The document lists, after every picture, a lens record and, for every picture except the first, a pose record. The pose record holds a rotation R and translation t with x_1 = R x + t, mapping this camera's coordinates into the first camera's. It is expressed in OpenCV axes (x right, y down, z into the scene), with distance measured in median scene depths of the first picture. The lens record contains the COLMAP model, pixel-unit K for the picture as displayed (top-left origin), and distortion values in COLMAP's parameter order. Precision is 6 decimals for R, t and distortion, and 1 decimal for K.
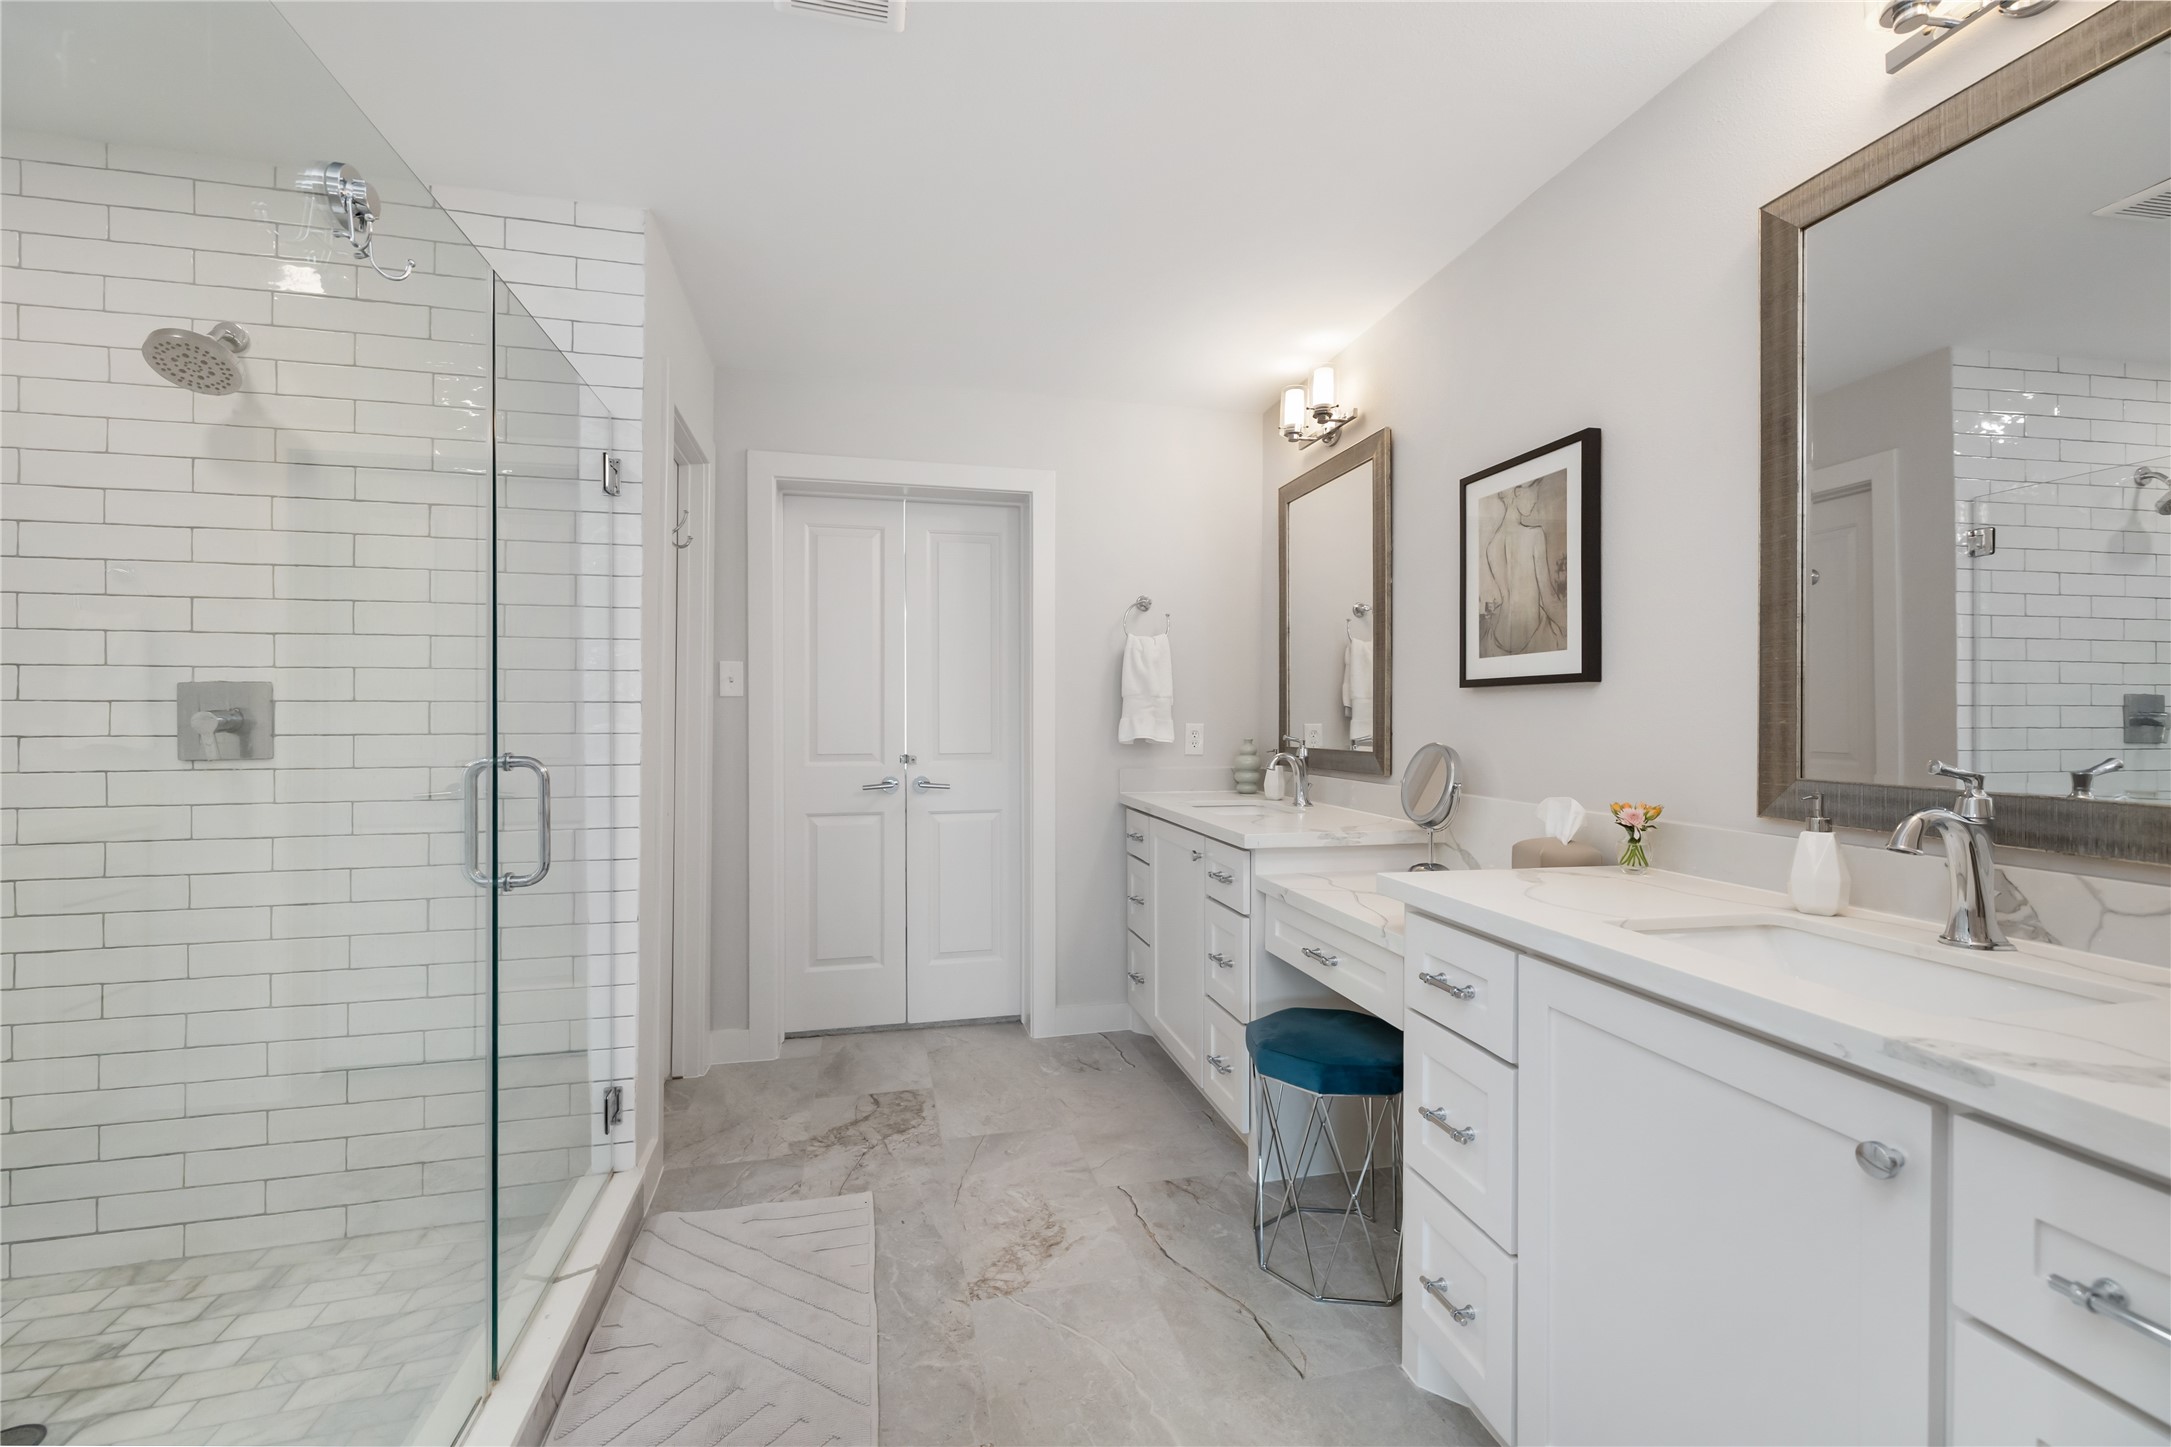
lens RADIAL K [[918.4, 0, 1086.6], [0, 918.4, 717.9], [0, 0, 1]] dist [-0.000090, -0.000471]
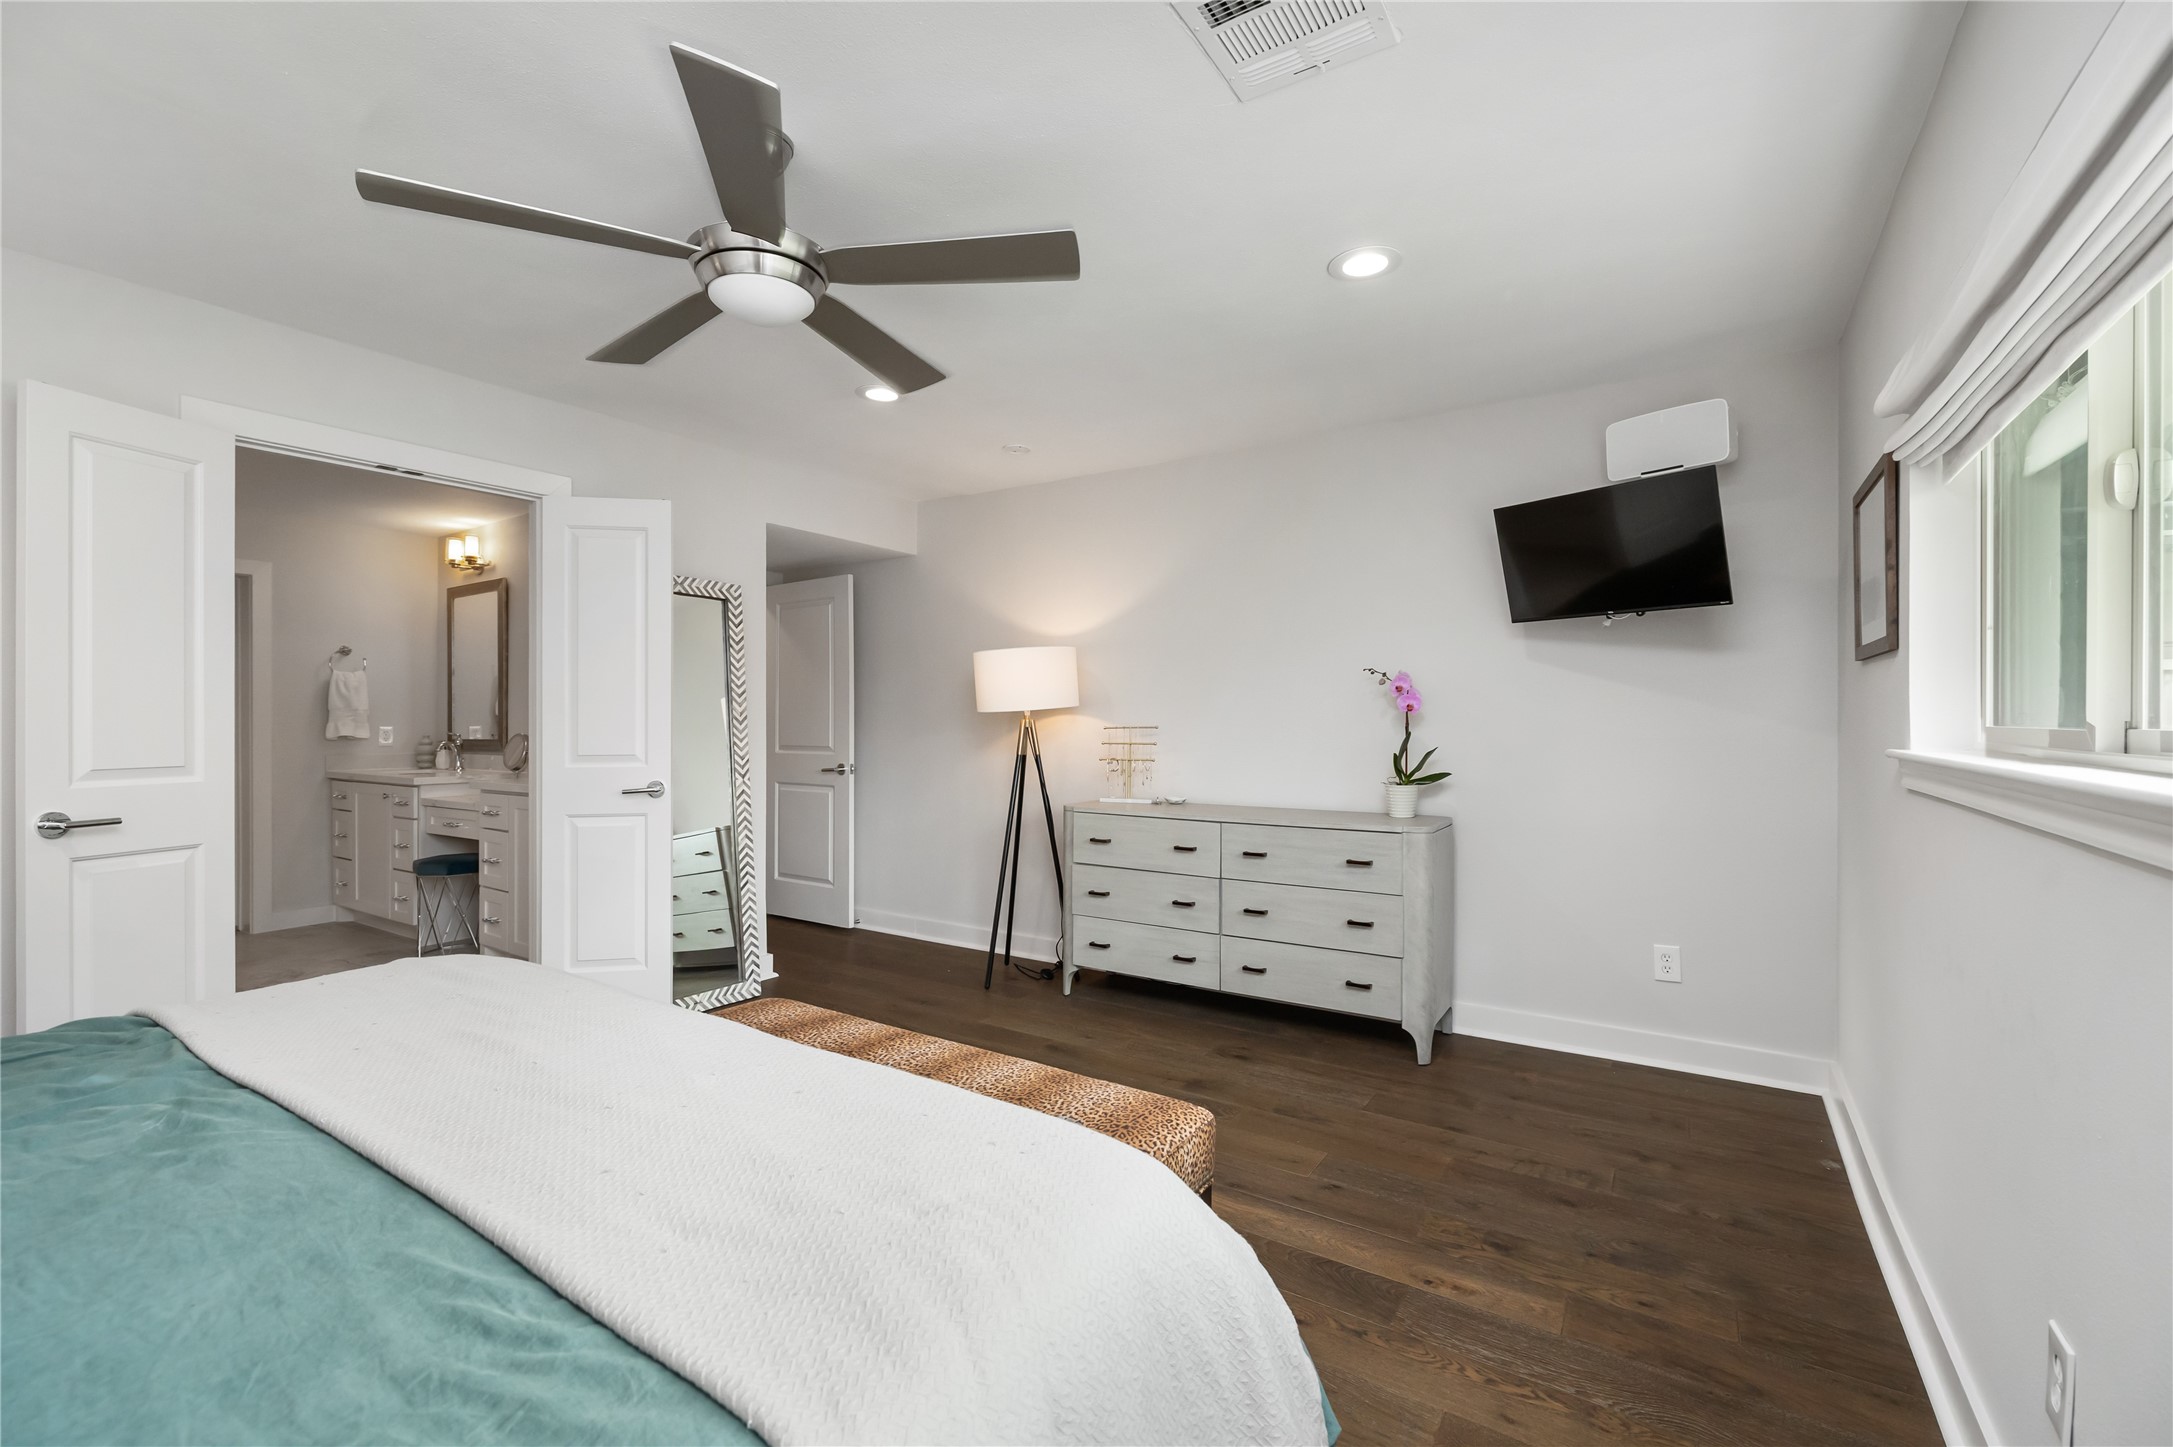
lens RADIAL K [[919.3, 0, 1097.8], [0, 919.3, 719.9], [0, 0, 1]] dist [-0.000090, -0.000471]
pose [[0.720063, -0.002813, 0.693903, -0.116387], [0.004388, 0.999990, -0.000500, 0.001232], [-0.693895, 0.003405, 0.720068, -1.169746]]
